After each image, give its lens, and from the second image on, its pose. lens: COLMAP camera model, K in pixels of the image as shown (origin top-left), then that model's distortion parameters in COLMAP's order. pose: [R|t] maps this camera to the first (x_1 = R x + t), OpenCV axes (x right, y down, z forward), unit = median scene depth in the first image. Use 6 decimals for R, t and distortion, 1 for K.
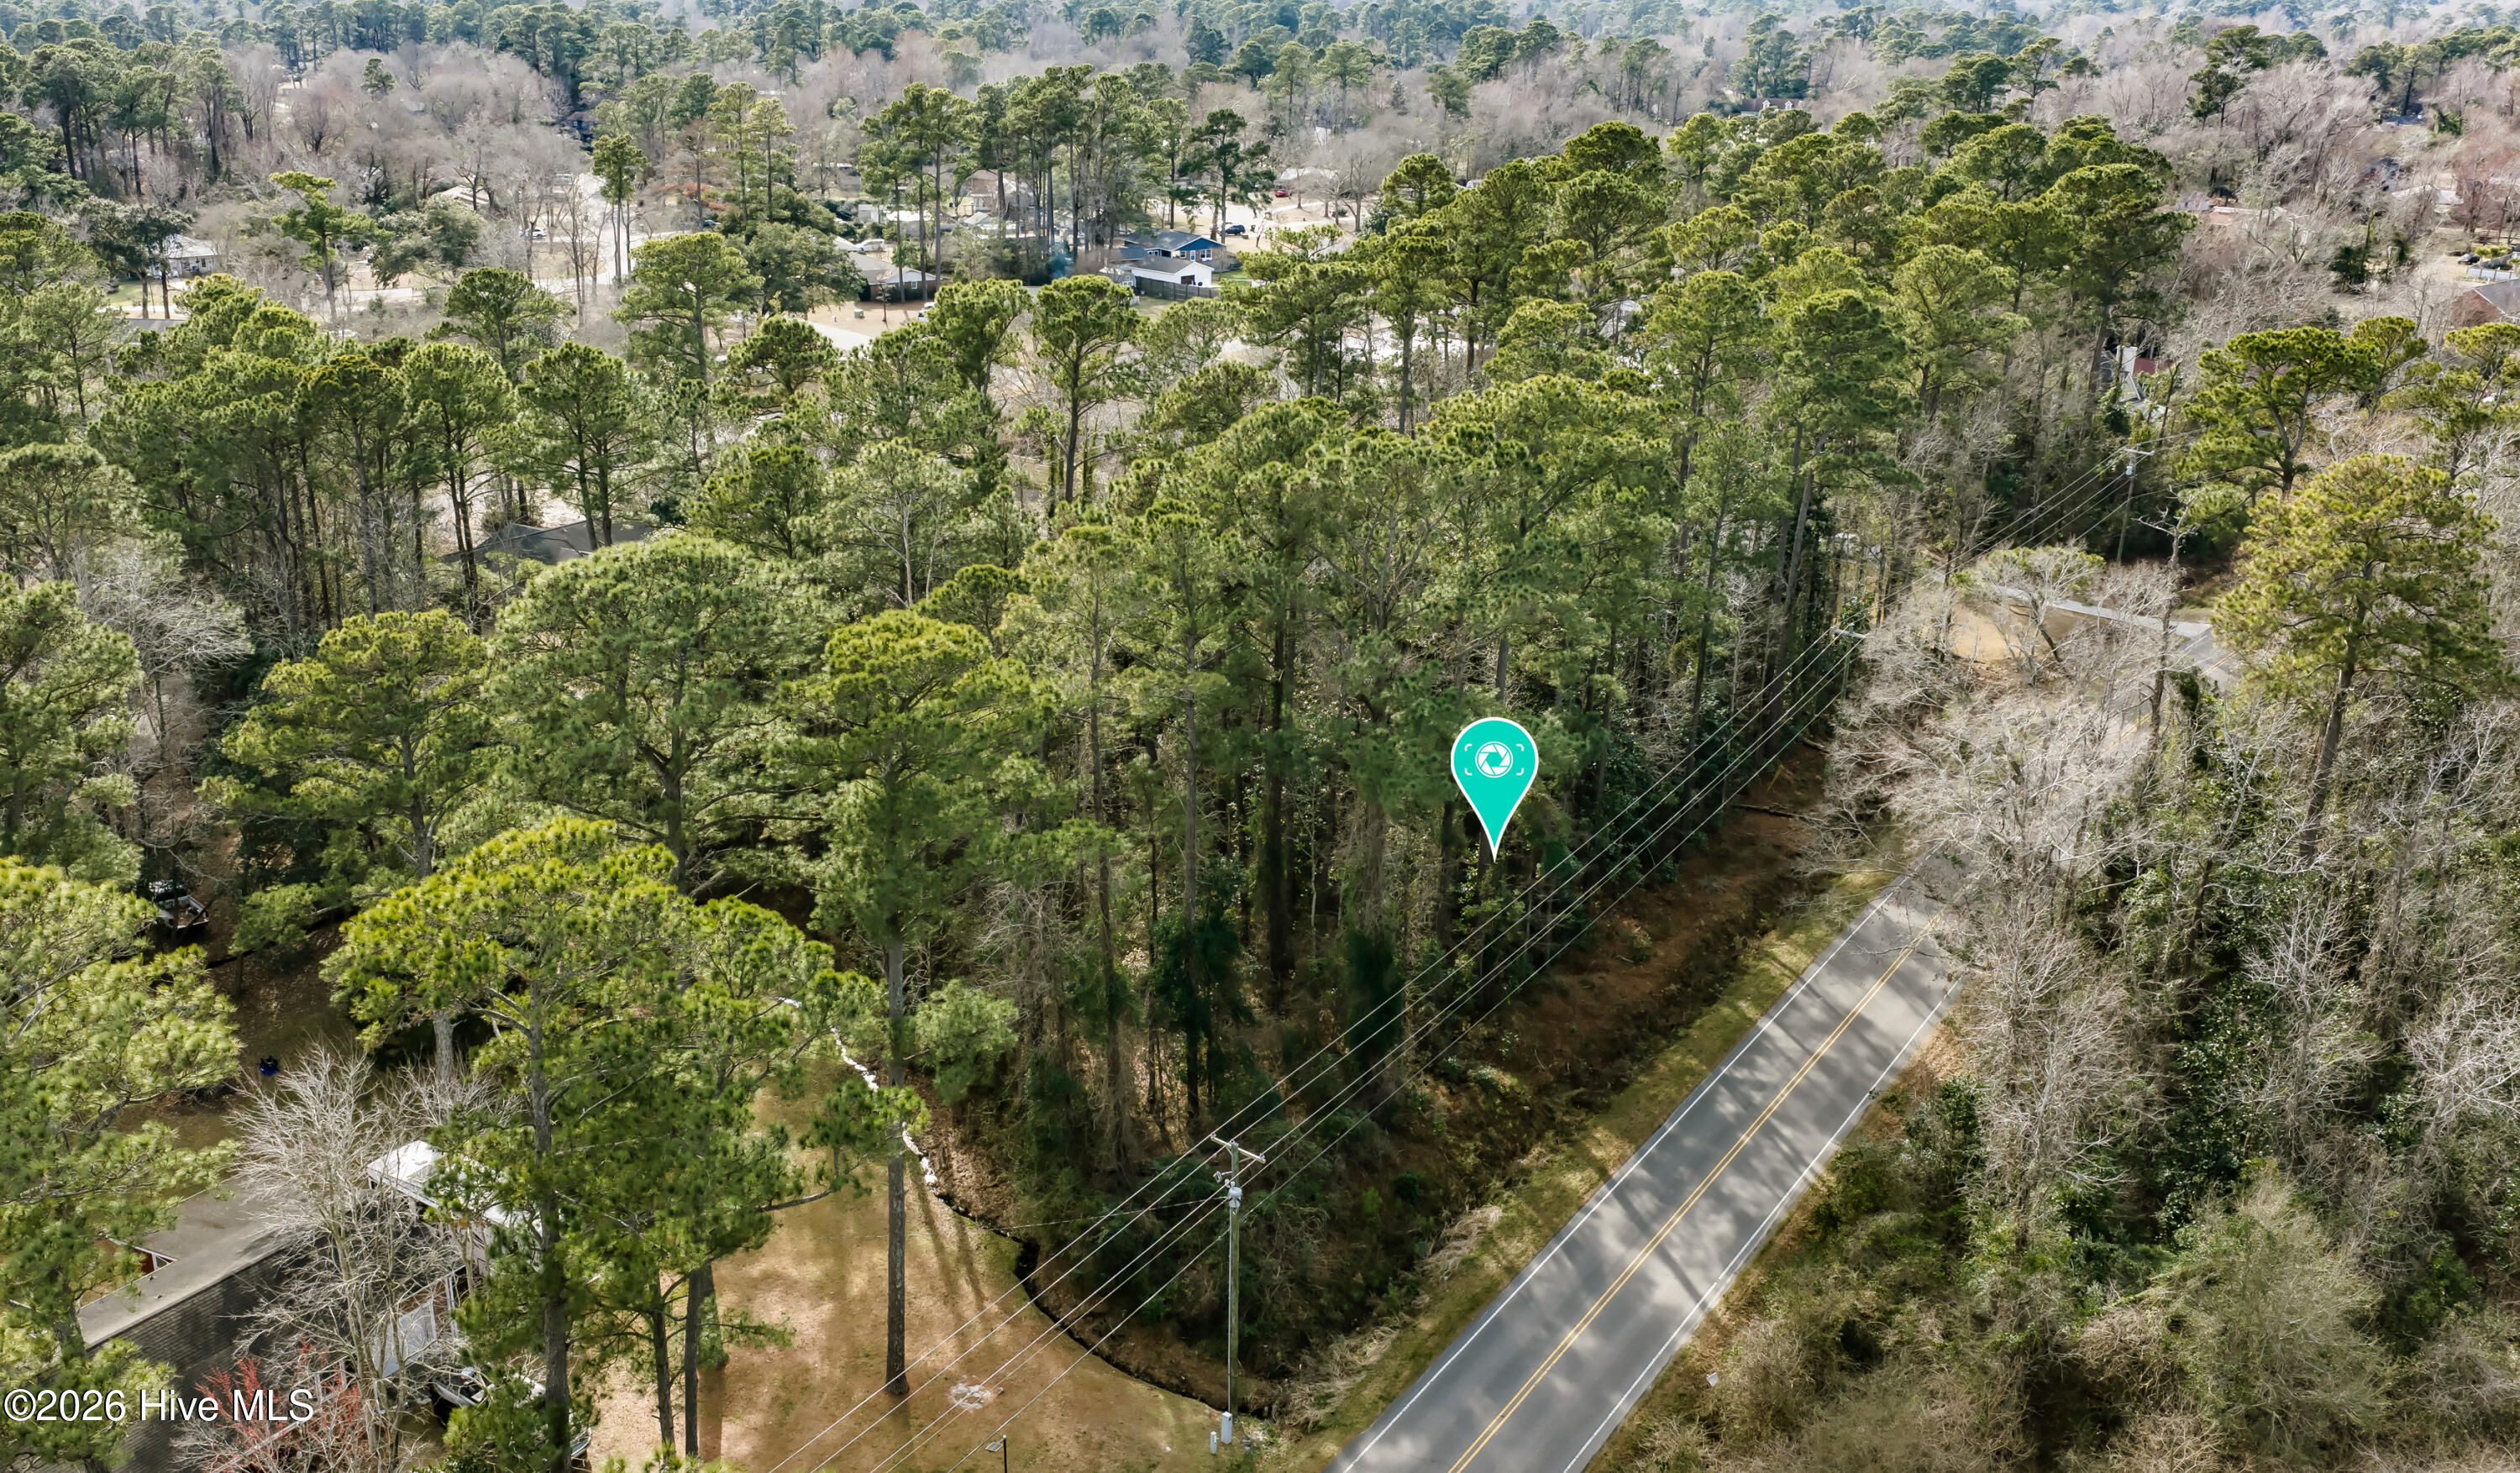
lens RADIAL K [[2015.5, 0, 1264.8], [0, 2015.5, 742.2], [0, 0, 1]] dist [0.000891, 0.000555]
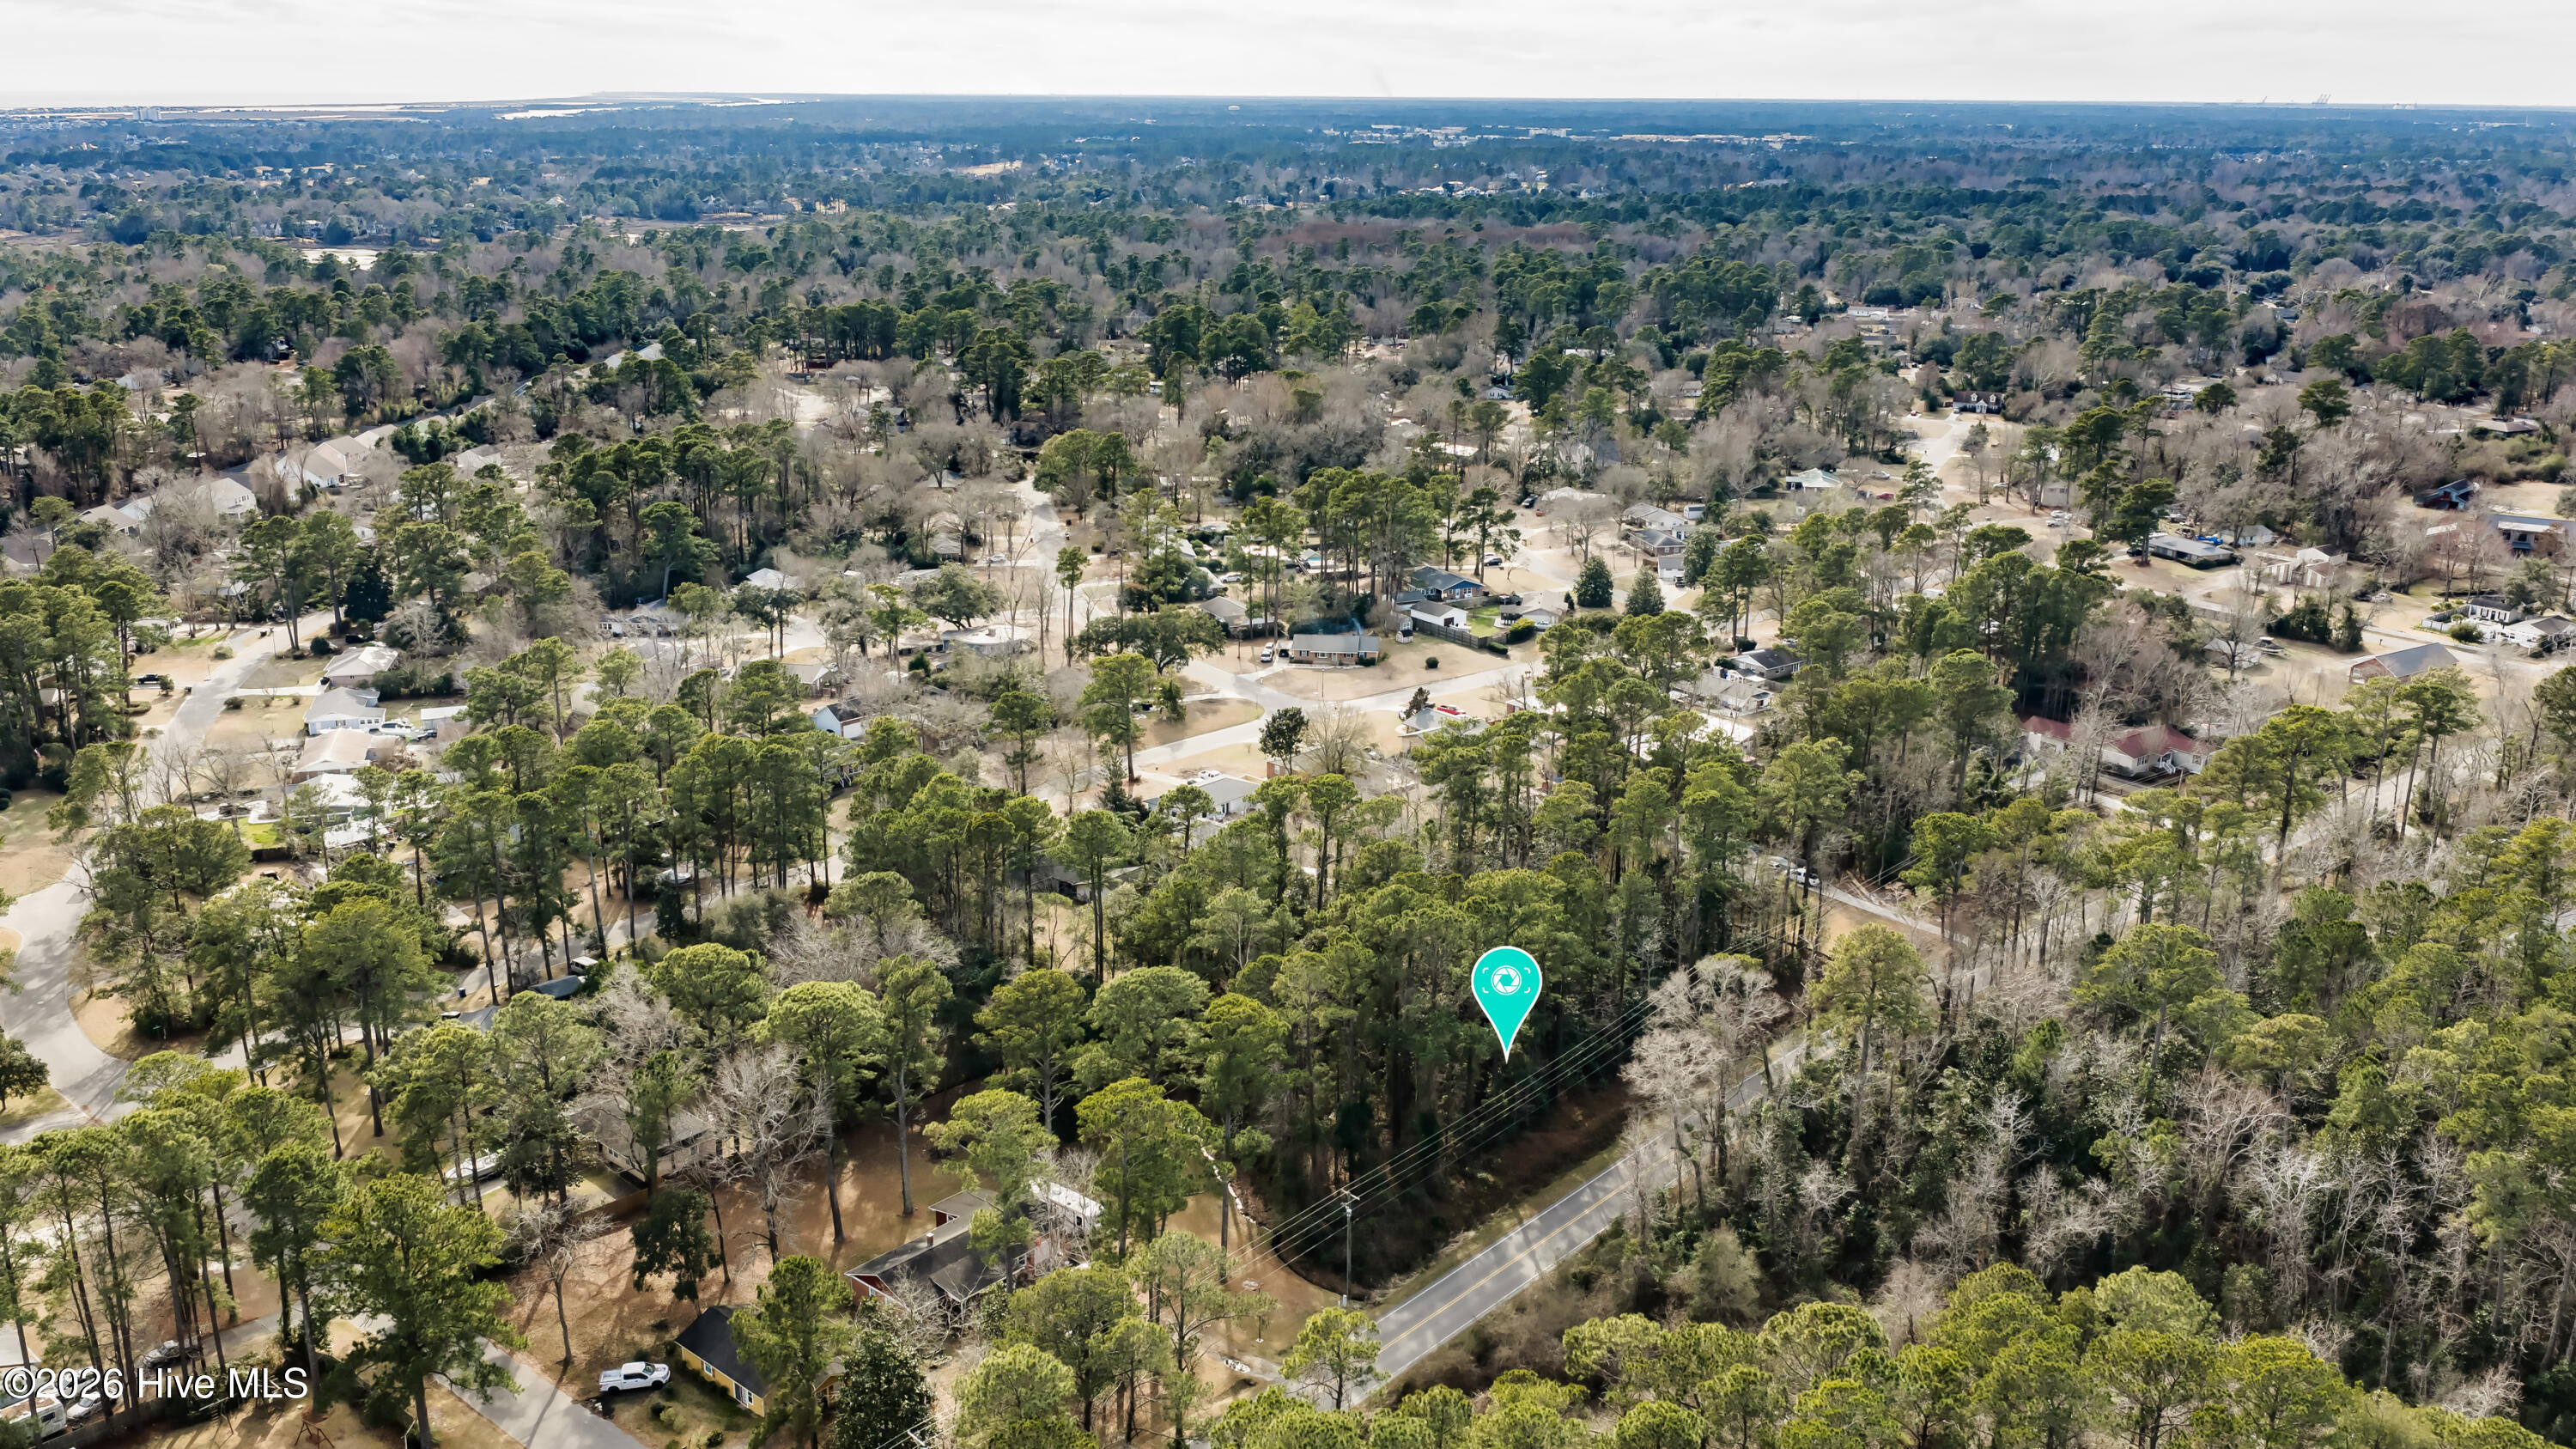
lens RADIAL K [[2143.3, 0, 1288.3], [0, 2143.3, 719.2], [0, 0, 1]] dist [0.019842, -0.033507]
pose [[0.986680, 0.023930, -0.160904, 0.299690], [-0.032852, 0.998053, -0.053016, -0.238023], [0.159322, 0.057596, 0.985545, -1.603989]]
